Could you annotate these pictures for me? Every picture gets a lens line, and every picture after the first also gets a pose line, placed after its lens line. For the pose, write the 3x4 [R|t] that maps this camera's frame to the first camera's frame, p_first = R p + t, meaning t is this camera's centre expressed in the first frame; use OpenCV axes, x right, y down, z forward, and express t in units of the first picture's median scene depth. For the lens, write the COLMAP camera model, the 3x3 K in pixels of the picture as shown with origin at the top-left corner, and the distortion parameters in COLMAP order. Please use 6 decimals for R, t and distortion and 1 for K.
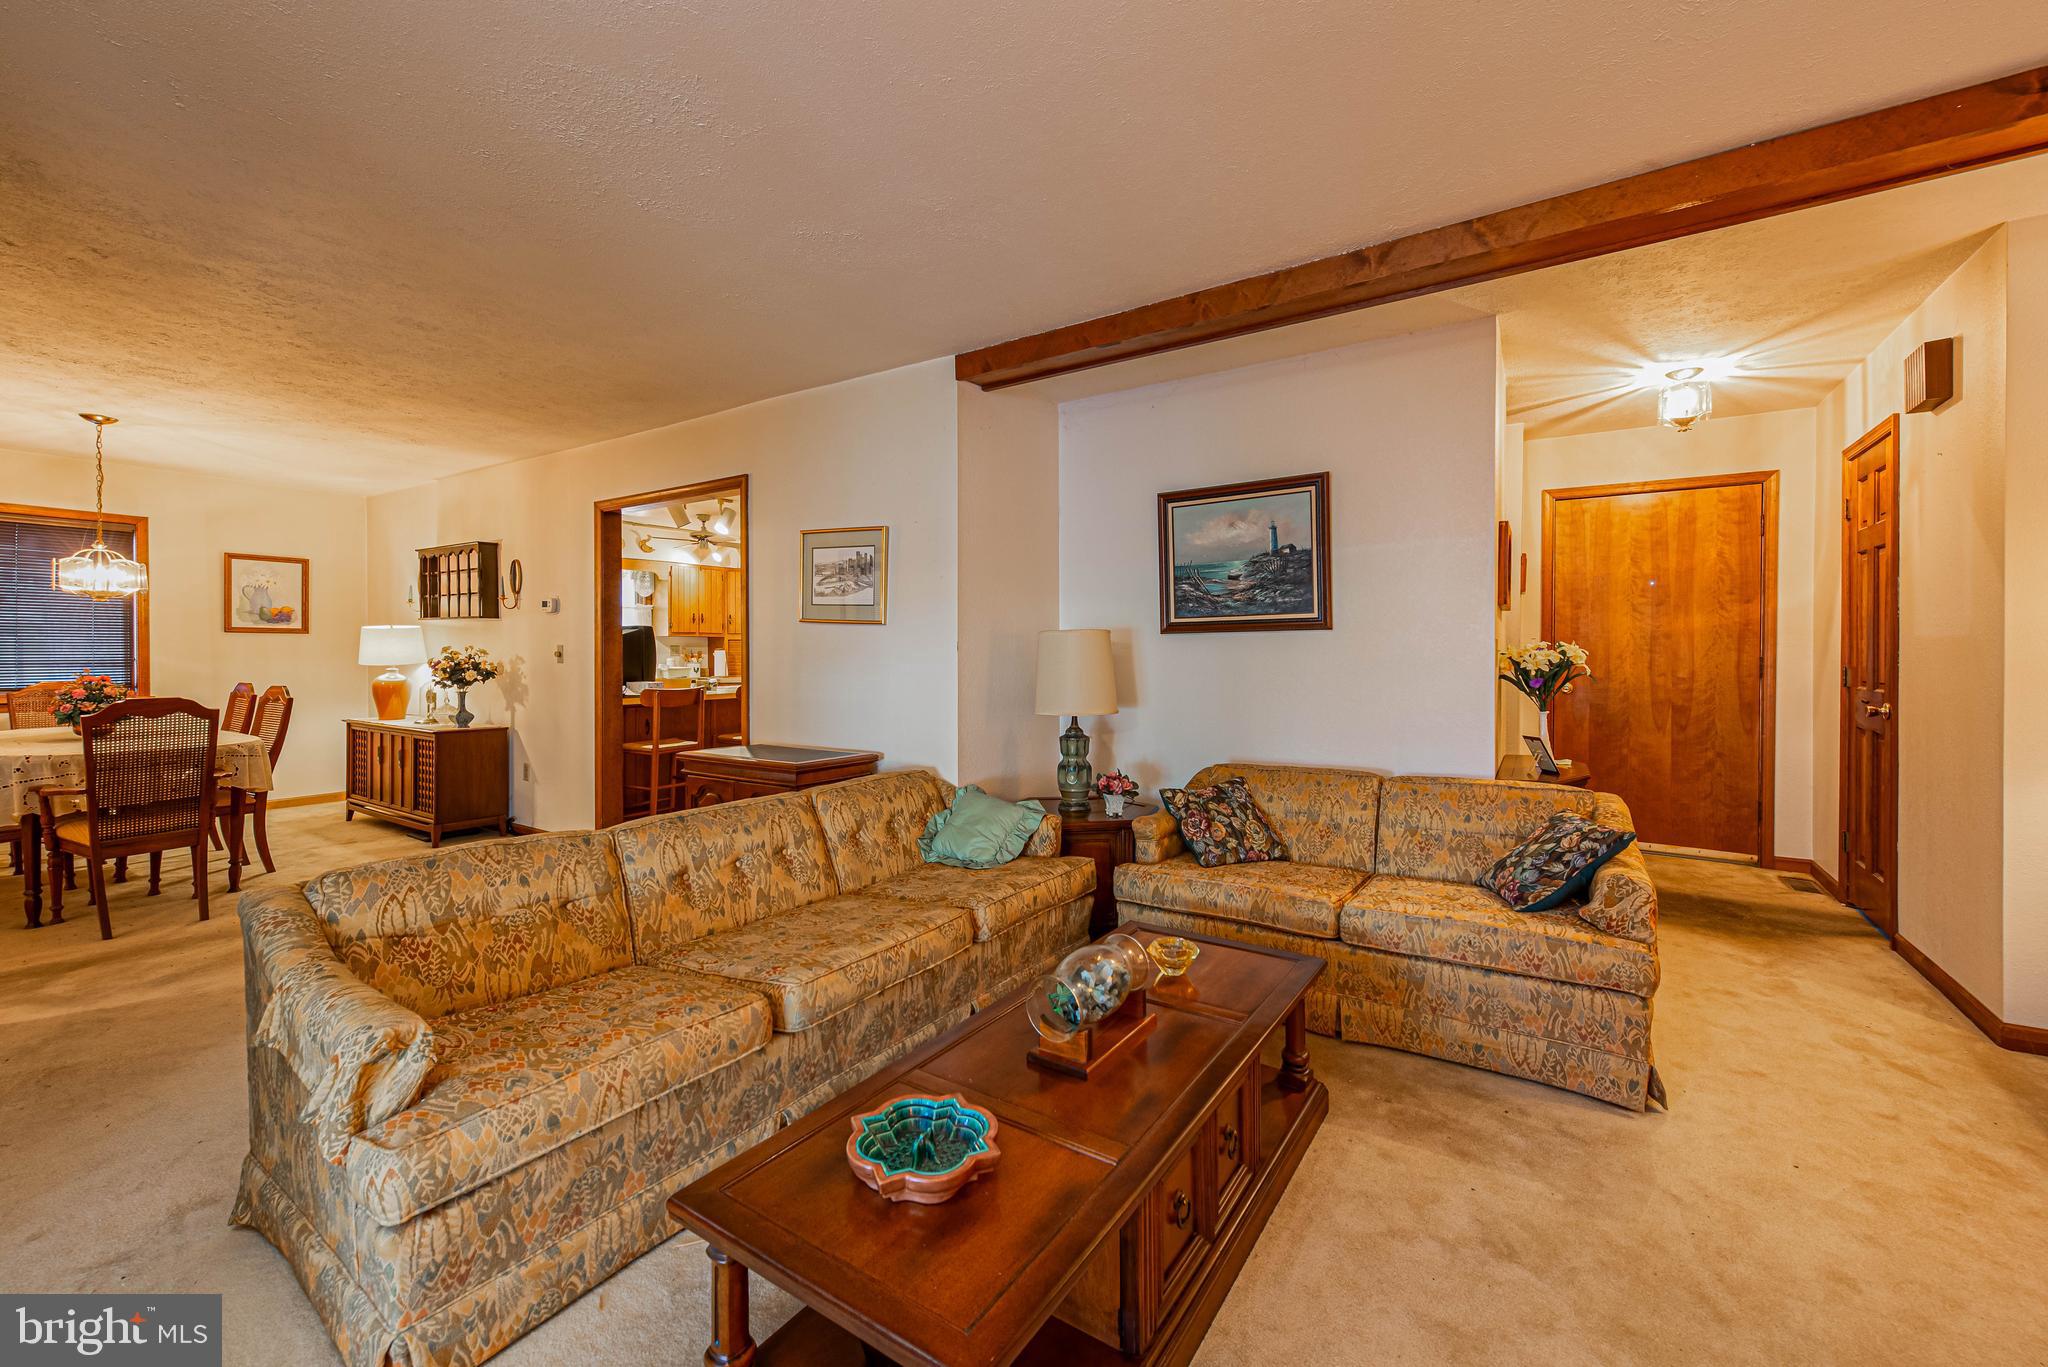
lens RADIAL K [[821.3, 0, 1013.2], [0, 821.3, 656.1], [0, 0, 1]] dist [0.004192, -0.001259]
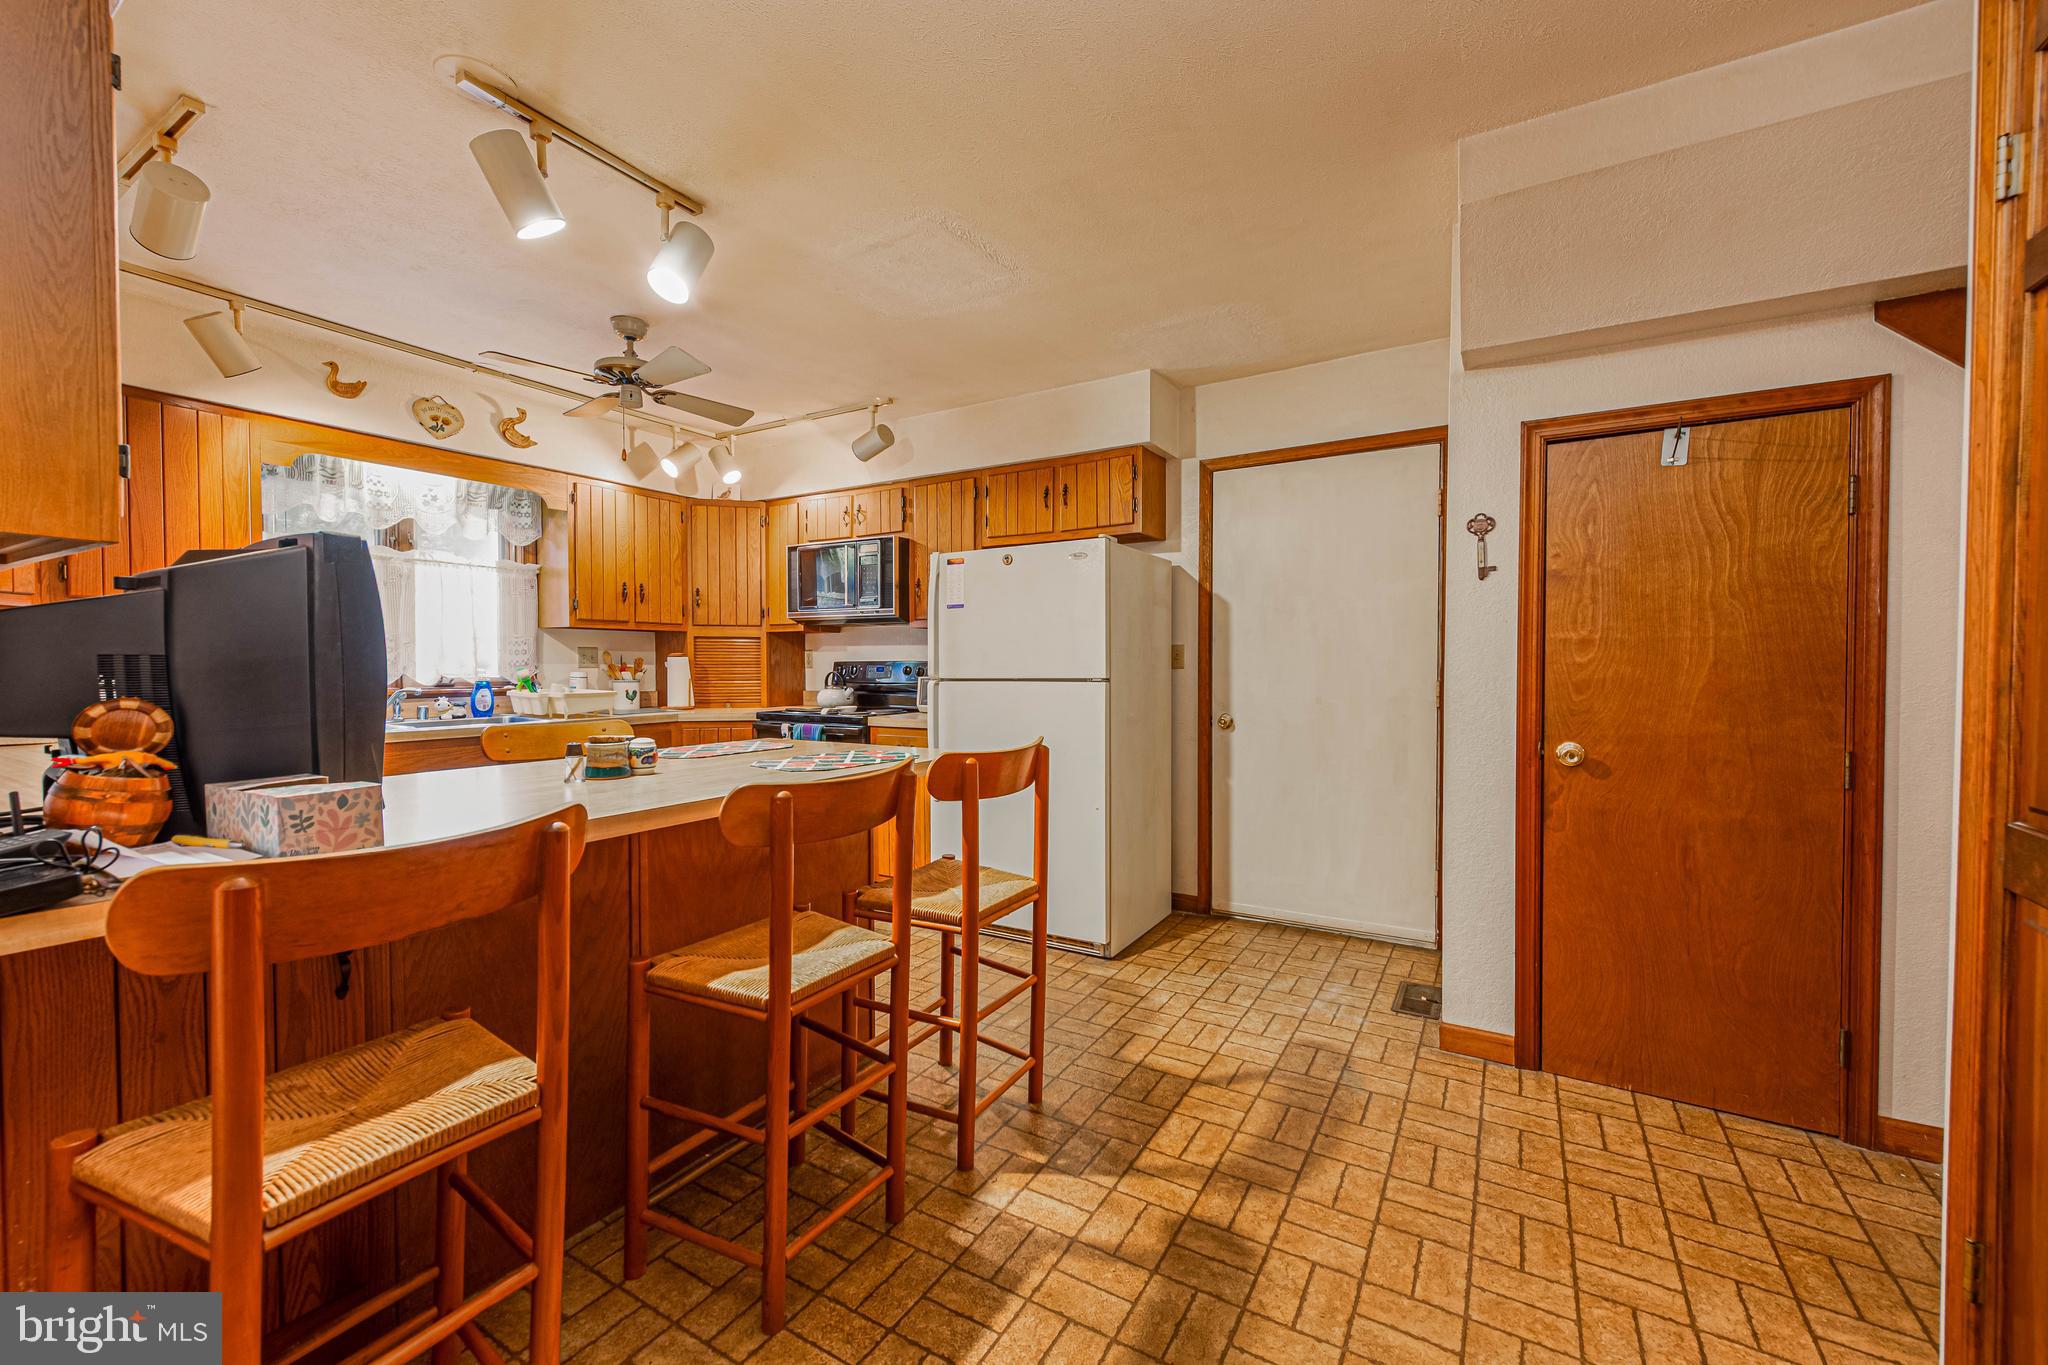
lens RADIAL K [[821.3, 0, 1011.5], [0, 821.3, 680.3], [0, 0, 1]] dist [0.004192, -0.001259]
pose [[0.999628, 0.000028, 0.027276, -0.166185], [-0.000310, 0.999946, 0.010346, 0.002100], [-0.027274, -0.010351, 0.999574, 0.490790]]
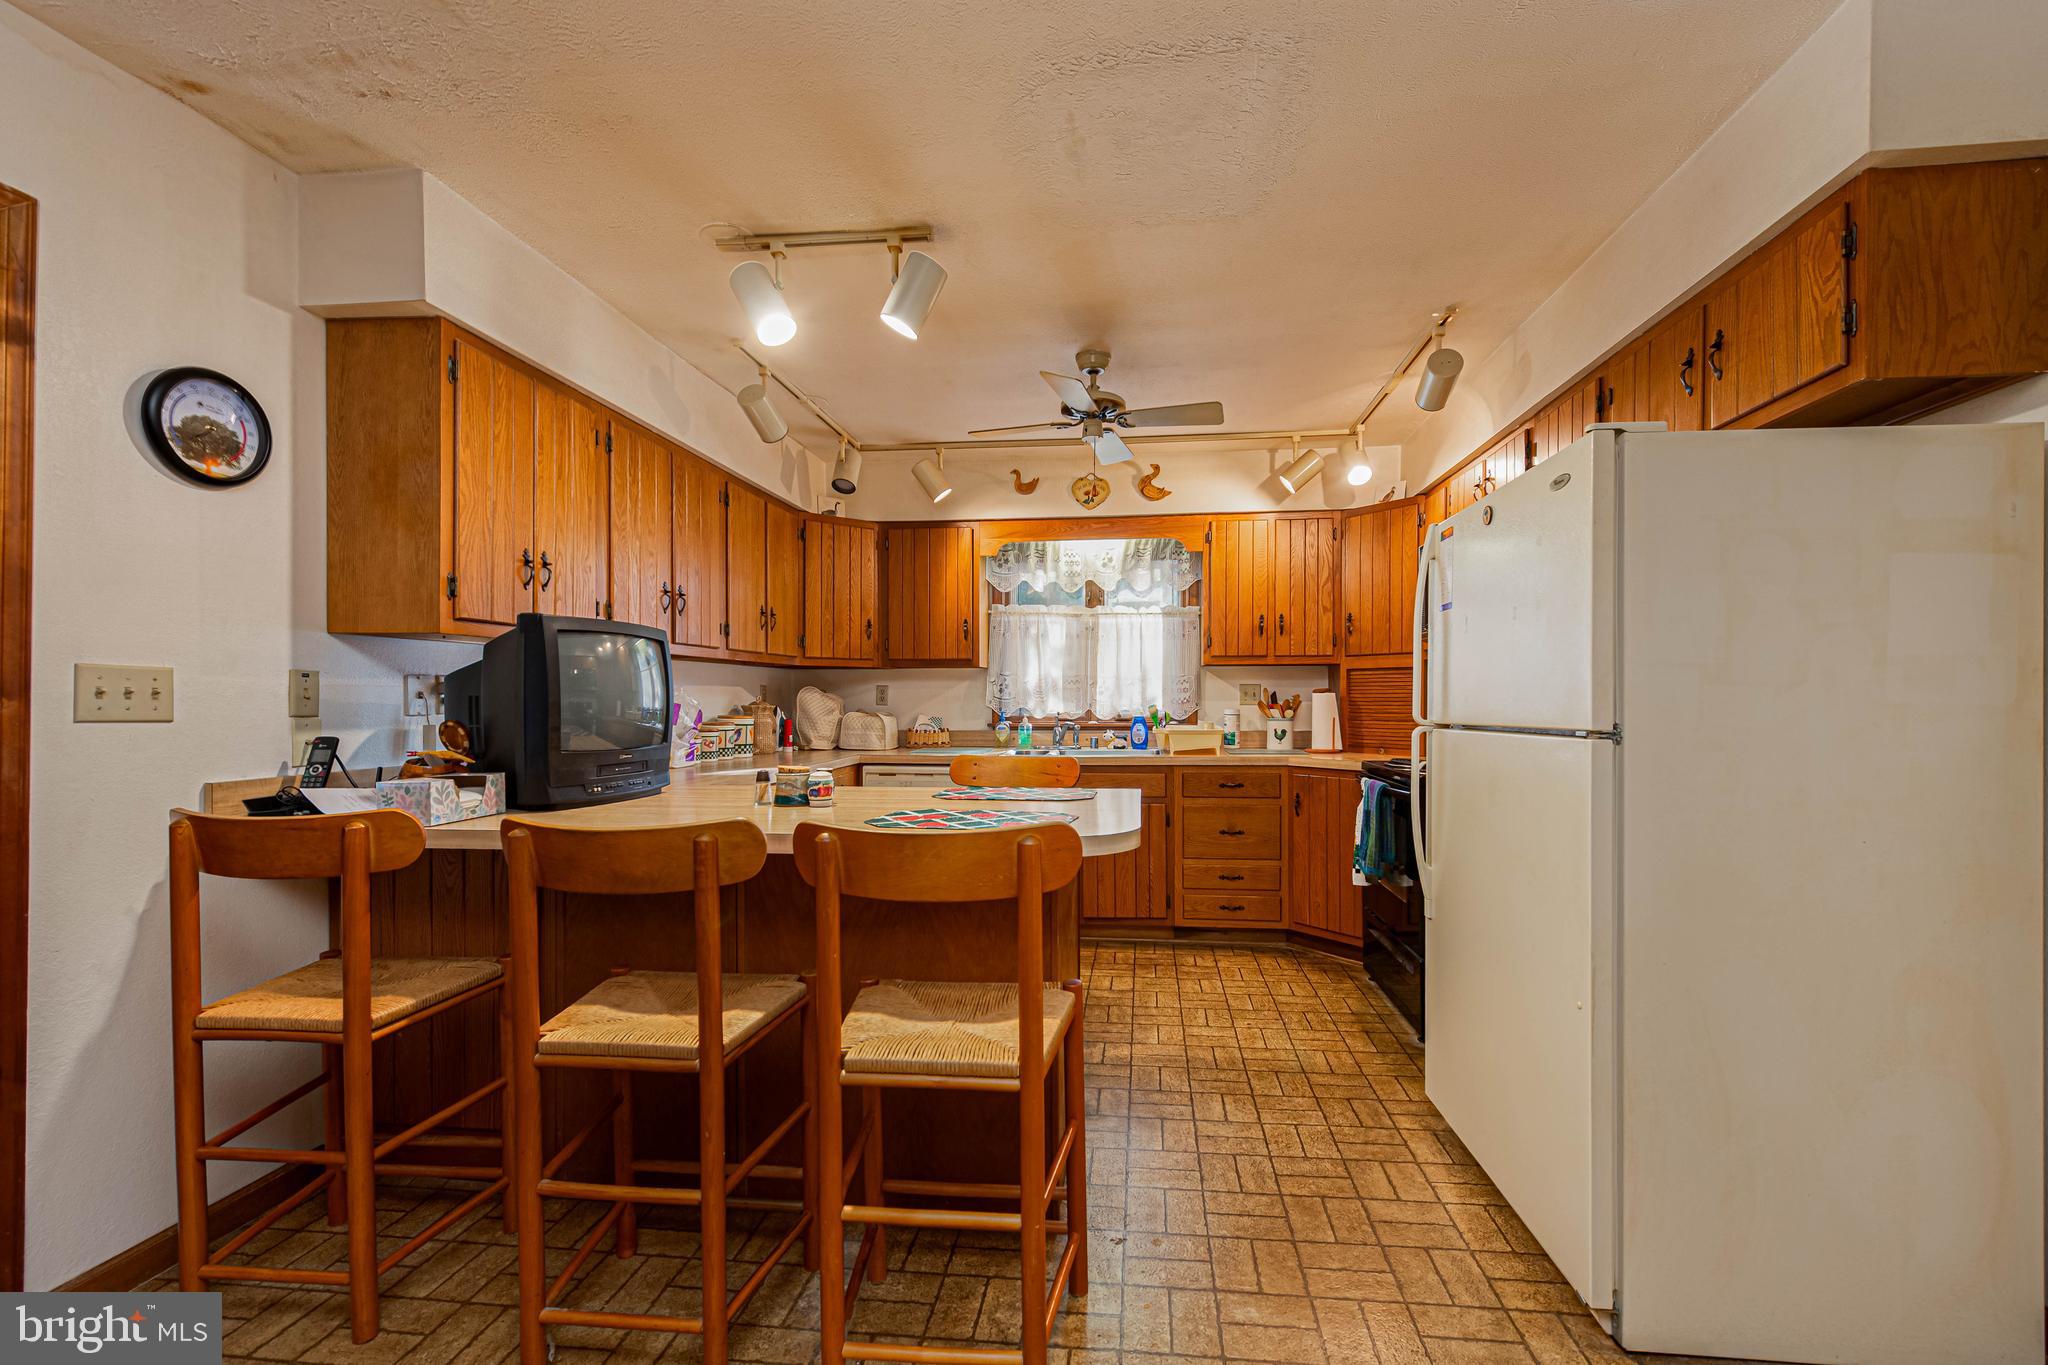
lens RADIAL K [[821.3, 0, 1016.9], [0, 821.3, 701.5], [0, 0, 1]] dist [0.004192, -0.001259]
pose [[0.448055, 0.002837, -0.894002, -0.028180], [-0.009534, 0.999953, -0.001605, -0.000245], [0.893955, 0.009243, 0.448061, 0.657577]]
